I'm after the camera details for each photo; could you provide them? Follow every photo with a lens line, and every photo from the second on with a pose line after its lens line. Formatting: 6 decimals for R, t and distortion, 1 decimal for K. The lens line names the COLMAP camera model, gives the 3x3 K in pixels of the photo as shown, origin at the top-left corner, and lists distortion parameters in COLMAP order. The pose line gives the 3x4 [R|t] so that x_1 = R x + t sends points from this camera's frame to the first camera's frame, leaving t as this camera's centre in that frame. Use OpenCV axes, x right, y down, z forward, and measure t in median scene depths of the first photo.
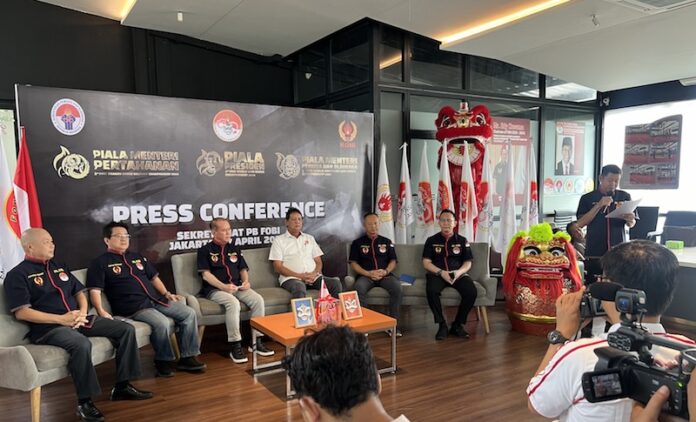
lens RADIAL K [[520.3, 0, 347.6], [0, 520.3, 248.3], [0, 0, 1]] dist [0.038196, -0.001149]
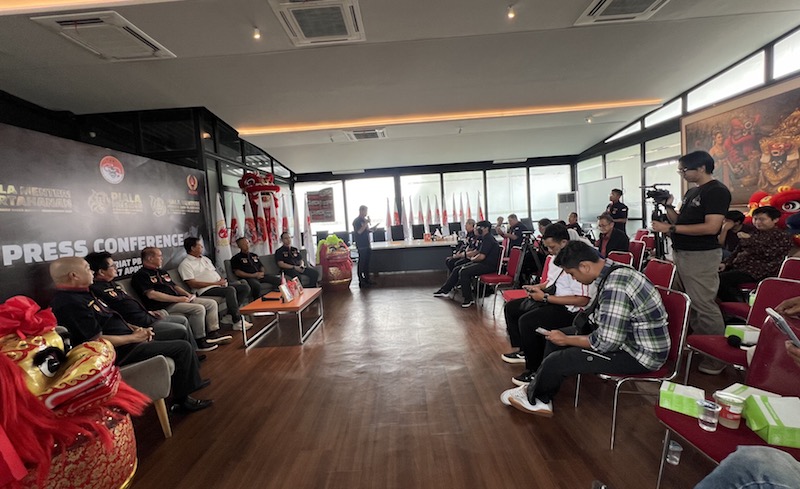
lens RADIAL K [[325.2, 0, 400.0], [0, 325.2, 244.5], [0, 0, 1]] dist [-0.000117, -0.000035]
pose [[0.530172, -0.088866, 0.843221, -0.489535], [0.158090, 0.987414, 0.004663, 0.020914], [-0.833022, 0.130832, 0.537548, 0.113088]]
